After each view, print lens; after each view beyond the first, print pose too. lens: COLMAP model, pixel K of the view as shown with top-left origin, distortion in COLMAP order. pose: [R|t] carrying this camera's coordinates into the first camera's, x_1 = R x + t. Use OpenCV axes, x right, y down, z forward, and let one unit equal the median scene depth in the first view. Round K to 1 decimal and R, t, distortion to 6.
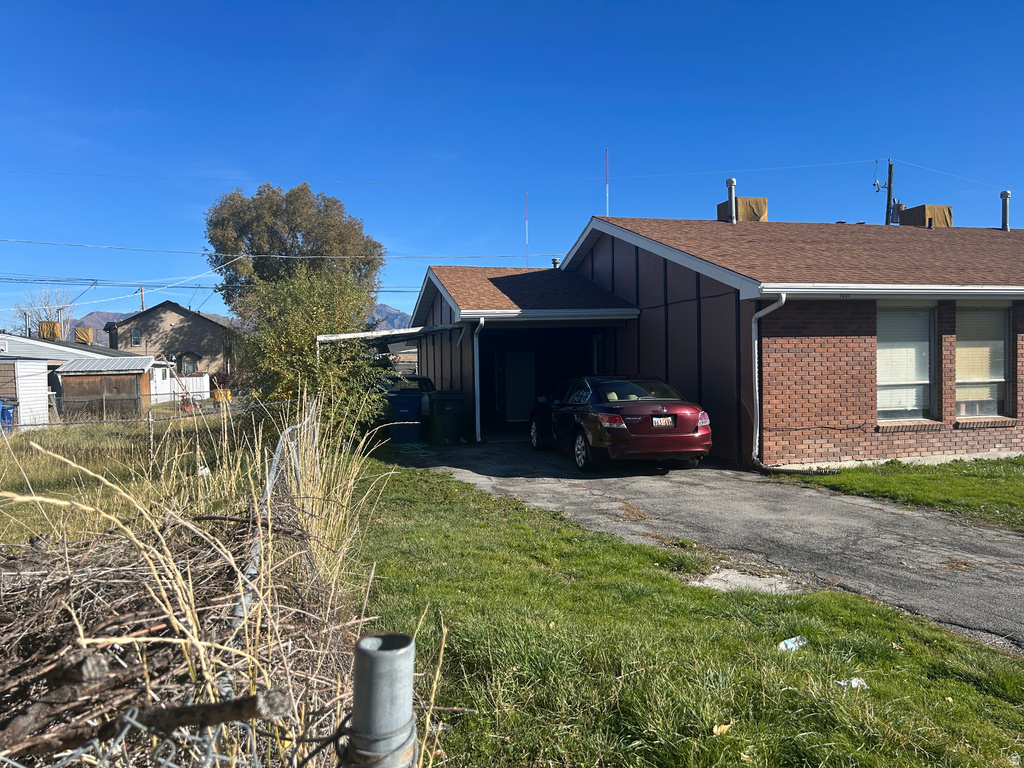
lens RADIAL K [[768.4, 0, 504.5], [0, 768.4, 385.1], [0, 0, 1]] dist [0.072306, -0.086992]
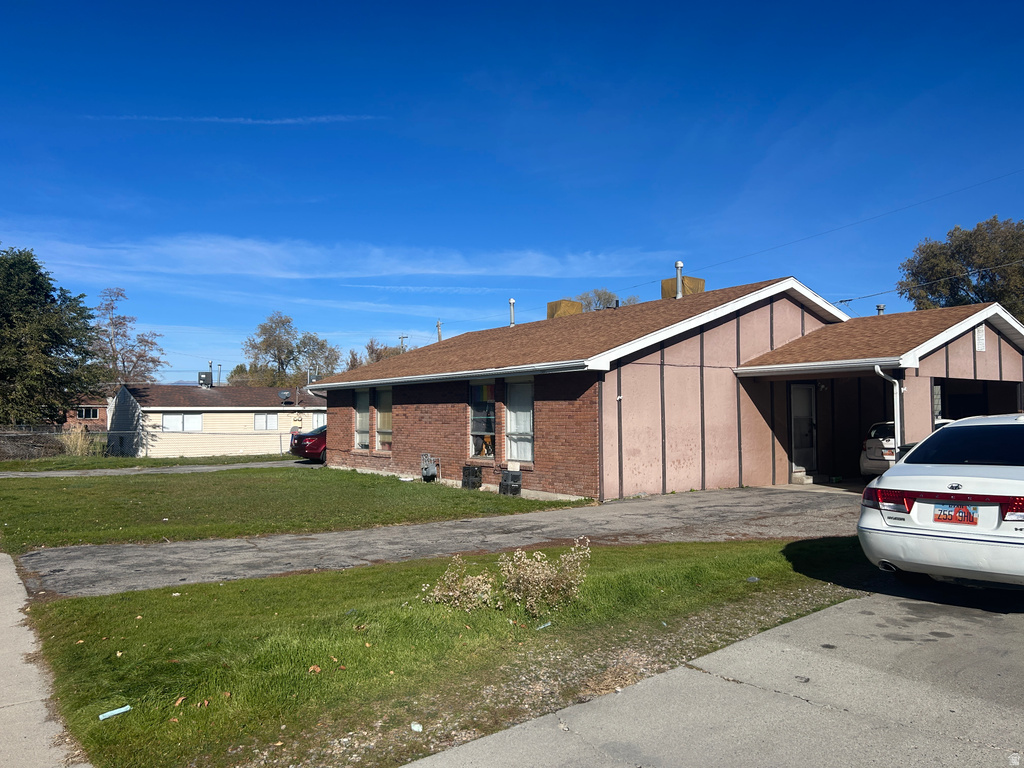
lens RADIAL K [[768.4, 0, 513.5], [0, 768.4, 373.9], [0, 0, 1]] dist [0.072306, -0.086992]
pose [[0.356554, -0.033288, -0.933682, 3.227516], [-0.022795, 0.998758, -0.044314, -0.088723], [0.933997, 0.037084, 0.355352, 0.869913]]
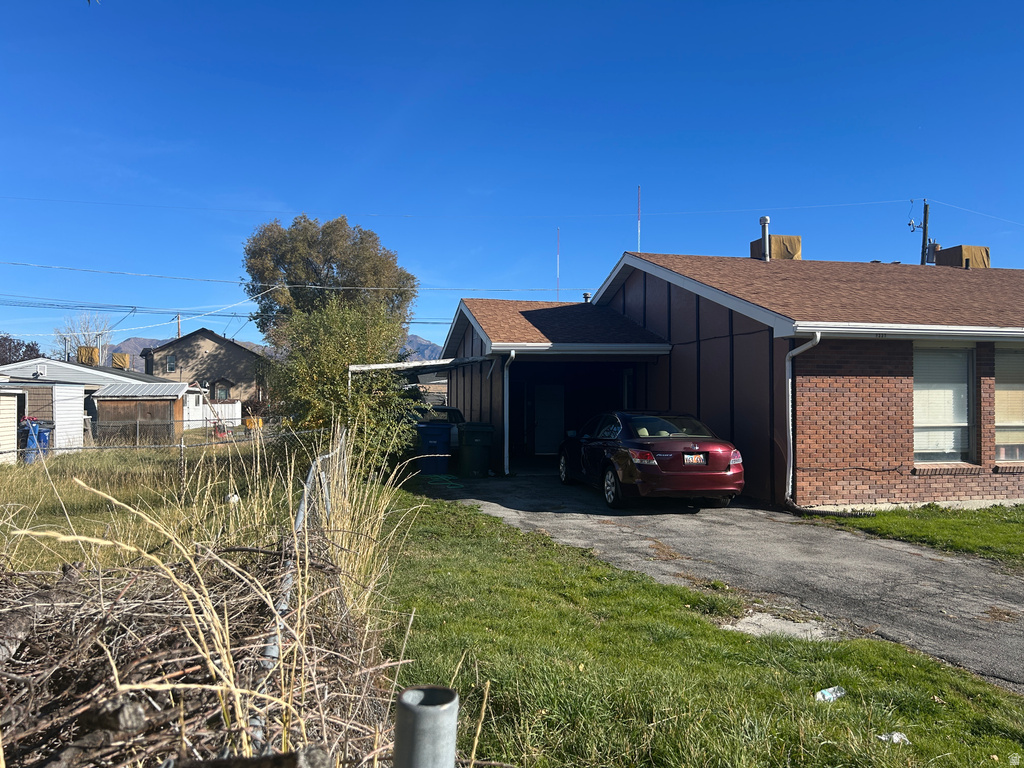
lens RADIAL K [[768.4, 0, 511.3], [0, 768.4, 387.4], [0, 0, 1]] dist [0.072306, -0.086992]
pose [[0.999401, 0.019551, -0.028563, -0.002481], [-0.020652, 0.999034, -0.038791, -0.001248], [0.027777, 0.039358, 0.998839, 0.002157]]
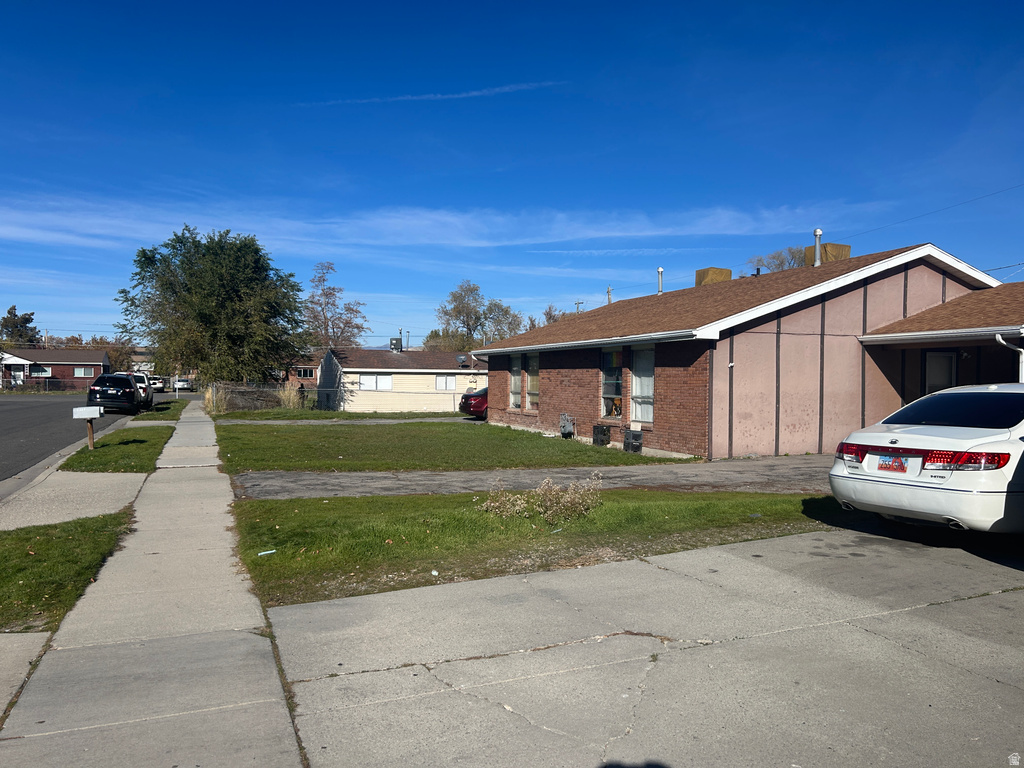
lens RADIAL K [[768.4, 0, 505.4], [0, 768.4, 392.1], [0, 0, 1]] dist [0.072306, -0.086992]
pose [[0.112646, 0.036601, -0.992961, 3.468565], [-0.032670, 0.998917, 0.033114, -0.095322], [0.993098, 0.028710, 0.113719, 0.956306]]
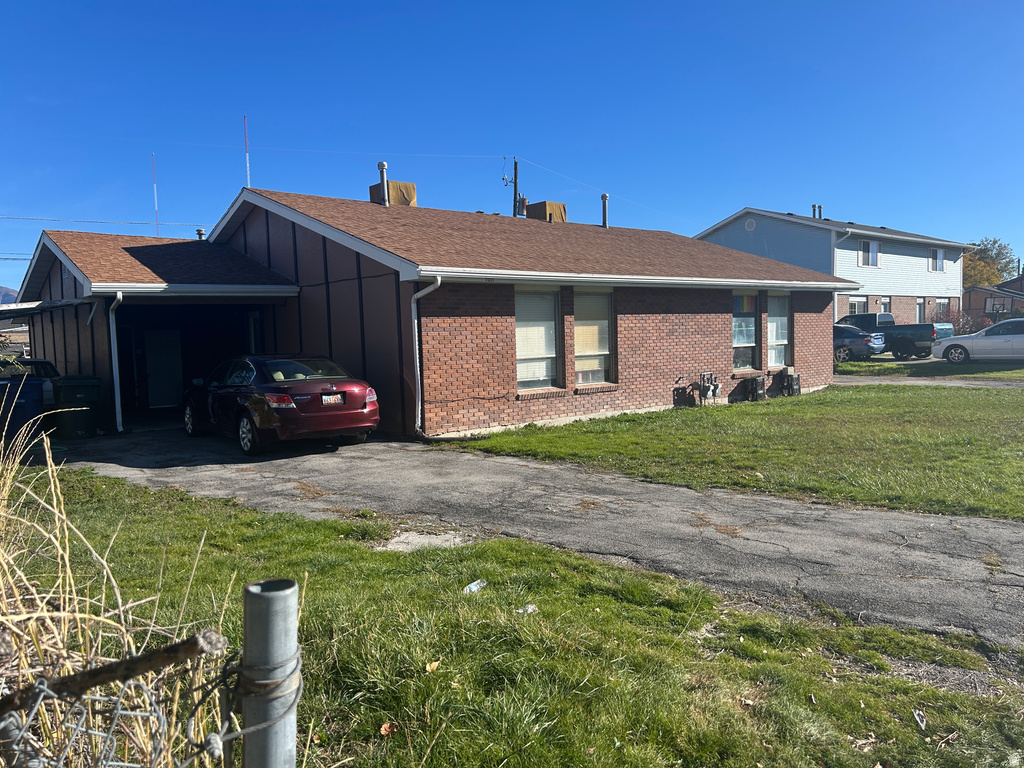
lens RADIAL K [[768.4, 0, 510.4], [0, 768.4, 386.4], [0, 0, 1]] dist [0.072306, -0.086992]
pose [[0.899575, -0.036632, 0.435228, -0.025982], [0.023845, 0.999110, 0.034806, 0.000940], [-0.436115, -0.020932, 0.899647, -0.012757]]
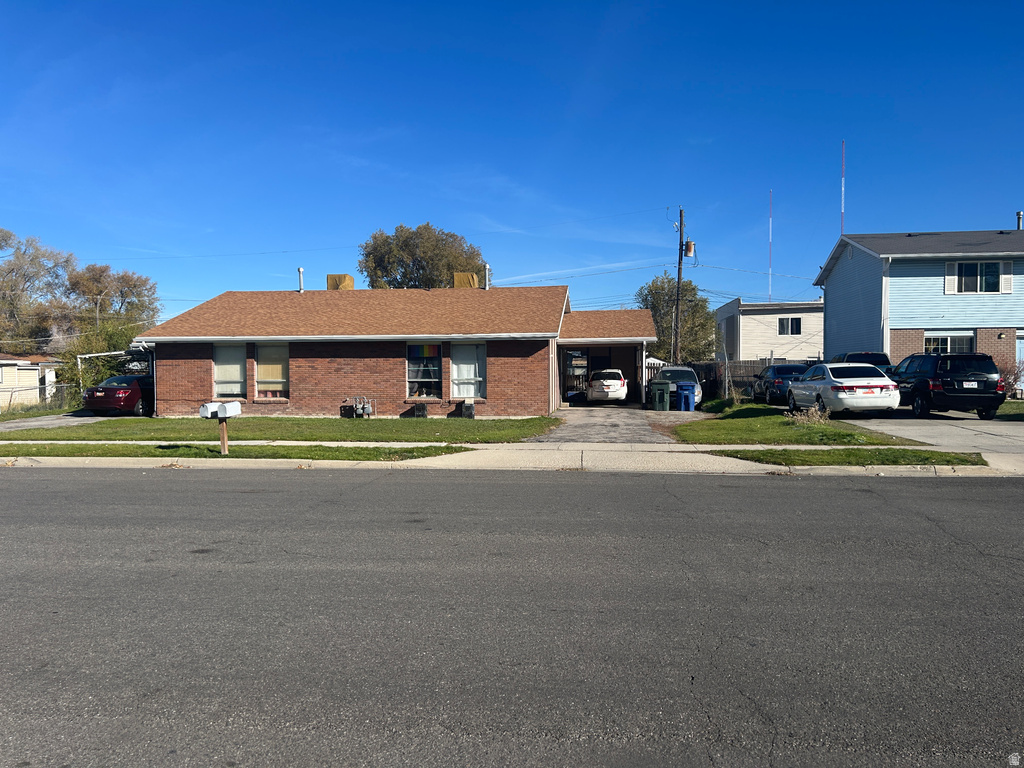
lens RADIAL K [[768.4, 0, 513.0], [0, 768.4, 393.0], [0, 0, 1]] dist [0.072306, -0.086992]
pose [[0.926605, 0.024371, -0.375246, 2.684686], [-0.019694, 0.999673, 0.016295, -0.026384], [0.375520, -0.007709, 0.926782, -0.907289]]
